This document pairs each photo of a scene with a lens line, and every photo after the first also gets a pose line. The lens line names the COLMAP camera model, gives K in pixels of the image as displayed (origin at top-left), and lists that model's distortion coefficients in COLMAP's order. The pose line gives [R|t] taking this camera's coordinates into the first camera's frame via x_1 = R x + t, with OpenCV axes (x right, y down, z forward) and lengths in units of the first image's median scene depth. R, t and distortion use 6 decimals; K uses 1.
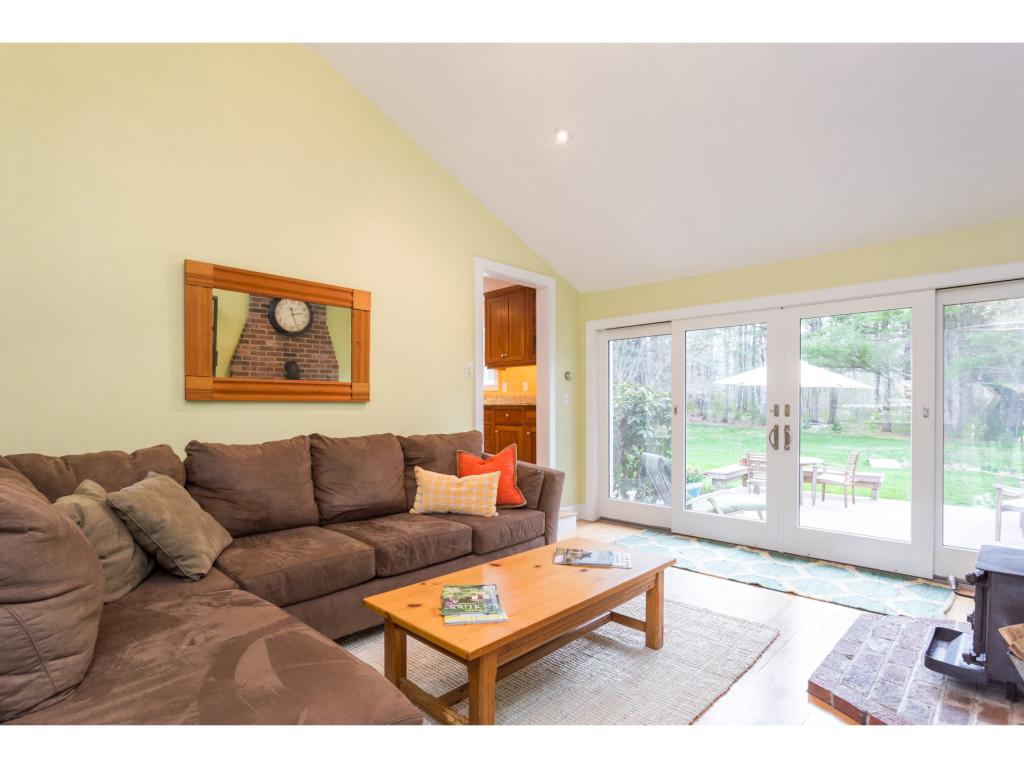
lens RADIAL K [[510.8, 0, 494.8], [0, 510.8, 405.4], [0, 0, 1]] dist [-0.014079, 0.000752]
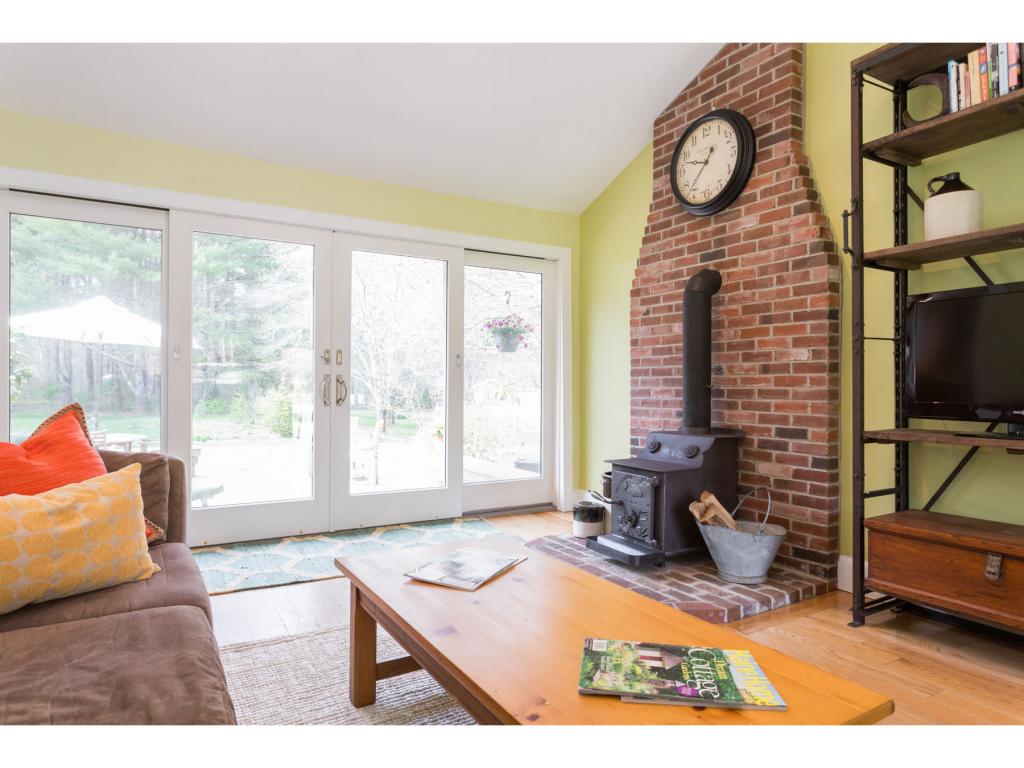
lens RADIAL K [[616.1, 0, 505.4], [0, 616.1, 386.0], [0, 0, 1]] dist [-0.003921, 0.003715]
pose [[0.248672, 0.000548, 0.968588, -0.371160], [-0.011285, 0.999934, 0.002332, 0.057863], [-0.968522, -0.011510, 0.248661, 0.555784]]
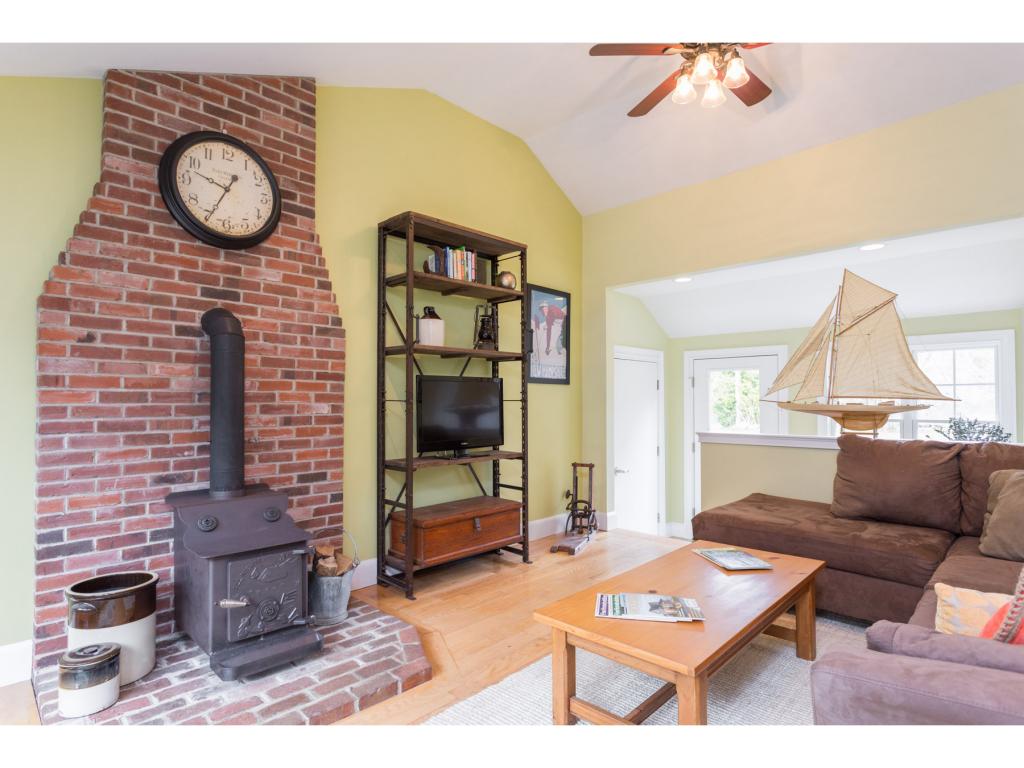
lens RADIAL K [[551.0, 0, 508.5], [0, 551.0, 390.8], [0, 0, 1]] dist [-0.001459, 0.000393]
pose [[-0.999612, -0.000521, -0.027856, 0.298945], [0.000193, 0.999671, -0.025636, 0.004073], [0.027860, -0.025632, -0.999283, 1.296242]]
